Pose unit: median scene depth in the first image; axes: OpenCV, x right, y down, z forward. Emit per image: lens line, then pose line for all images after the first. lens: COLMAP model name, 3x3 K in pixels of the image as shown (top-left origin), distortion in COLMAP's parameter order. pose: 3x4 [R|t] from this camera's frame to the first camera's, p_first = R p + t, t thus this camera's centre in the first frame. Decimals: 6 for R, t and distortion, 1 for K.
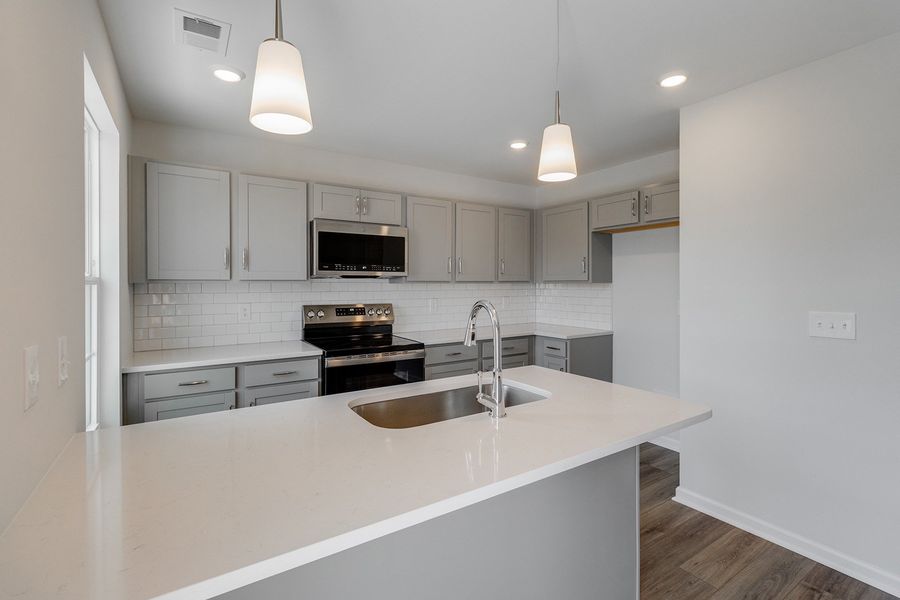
lens RADIAL K [[414.4, 0, 453.9], [0, 414.4, 287.6], [0, 0, 1]] dist [-0.001365, -0.000401]
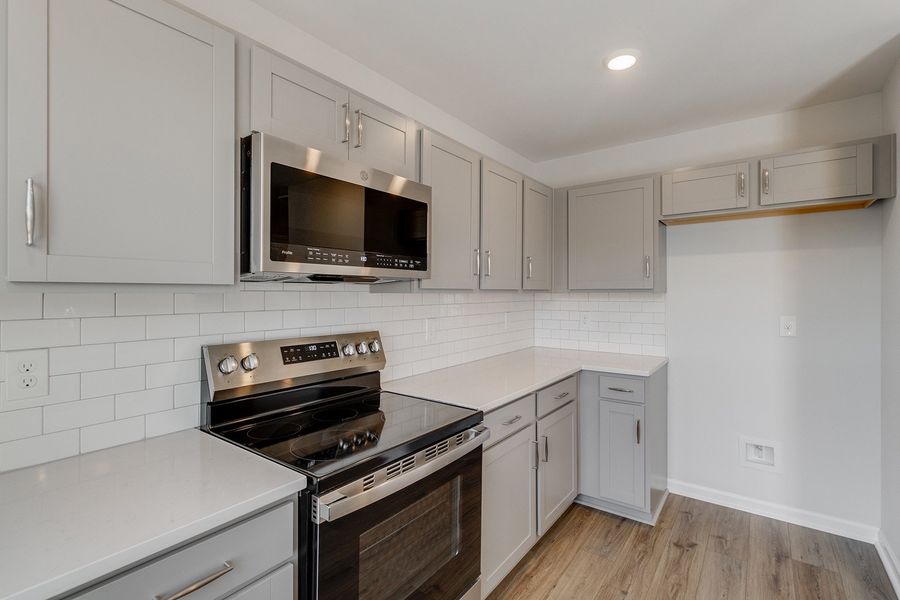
lens RADIAL K [[414.4, 0, 453.9], [0, 414.4, 287.6], [0, 0, 1]] dist [-0.001365, -0.000401]
pose [[0.935473, 0.004237, 0.353372, -0.276057], [0.004318, 0.999716, -0.023418, -0.004816], [-0.353371, 0.023432, 0.935190, 0.516571]]
